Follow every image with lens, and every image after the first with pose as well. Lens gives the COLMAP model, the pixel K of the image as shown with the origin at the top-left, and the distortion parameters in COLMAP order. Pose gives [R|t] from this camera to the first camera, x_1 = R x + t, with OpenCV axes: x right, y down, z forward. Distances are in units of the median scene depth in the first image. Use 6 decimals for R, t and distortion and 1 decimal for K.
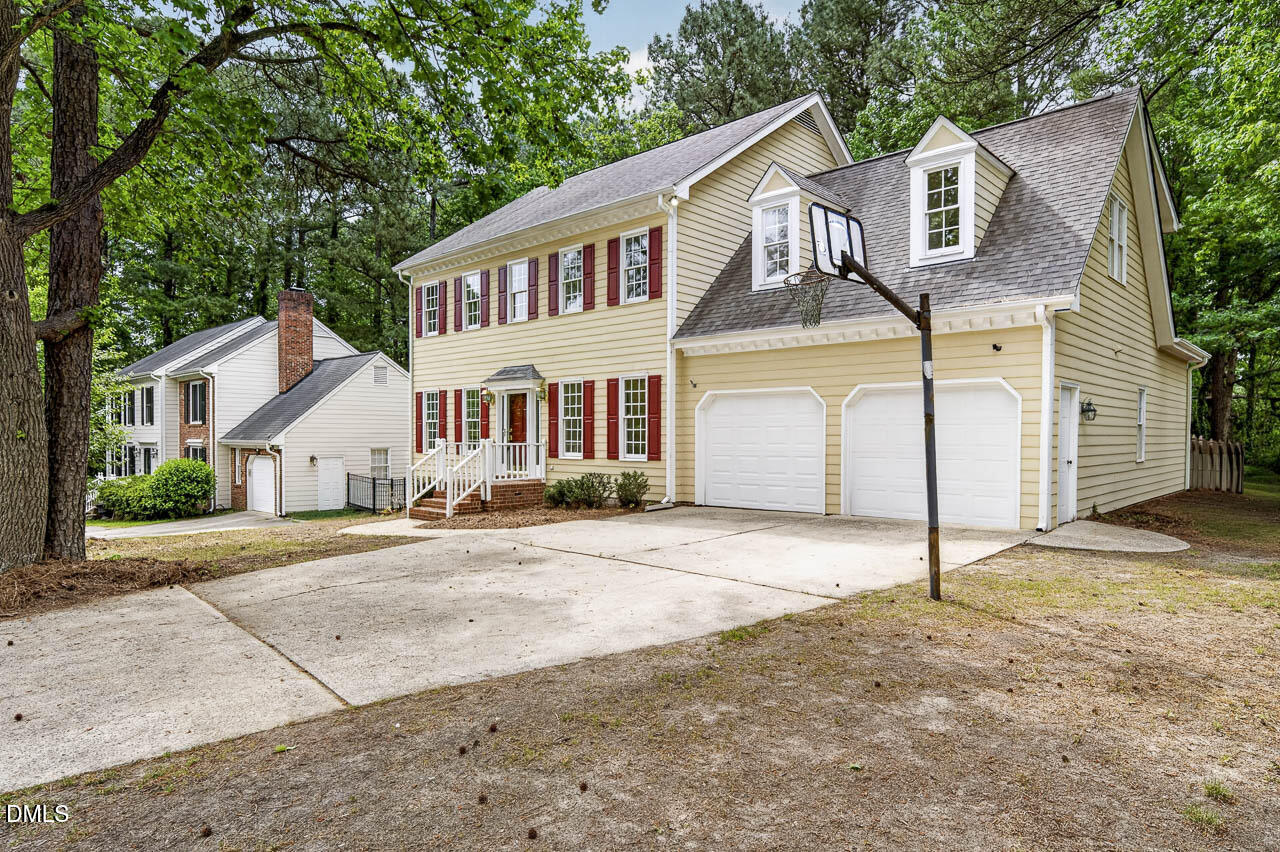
lens RADIAL K [[746.5, 0, 640.0], [0, 746.5, 426.0], [0, 0, 1]] dist [0.001700, 0.000161]
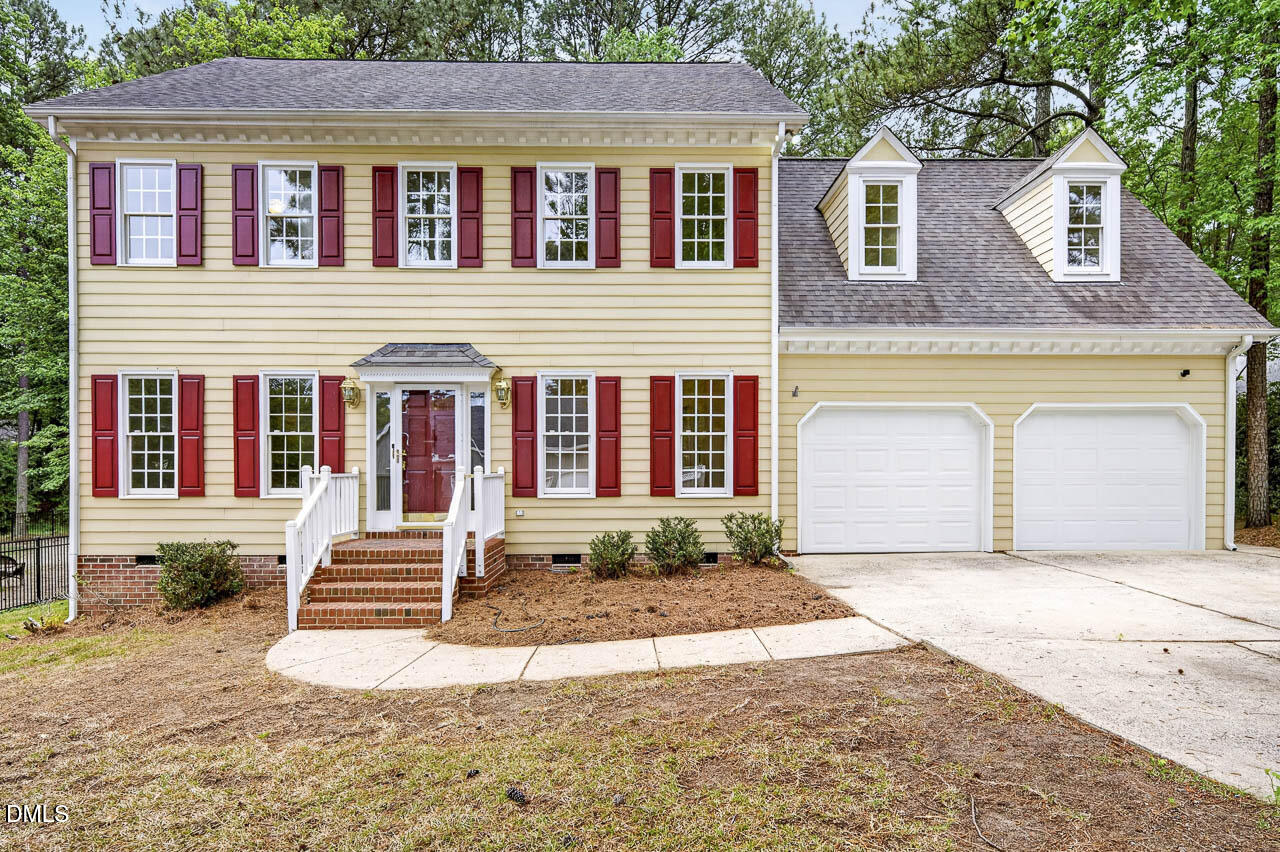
lens RADIAL K [[781.0, 0, 641.7], [0, 781.0, 456.6], [0, 0, 1]] dist [0.005924, 0.000586]
pose [[0.720186, 0.001886, 0.693779, -0.500921], [-0.007322, 0.999961, 0.004883, 0.005242], [-0.693743, -0.008596, 0.720172, 0.469546]]
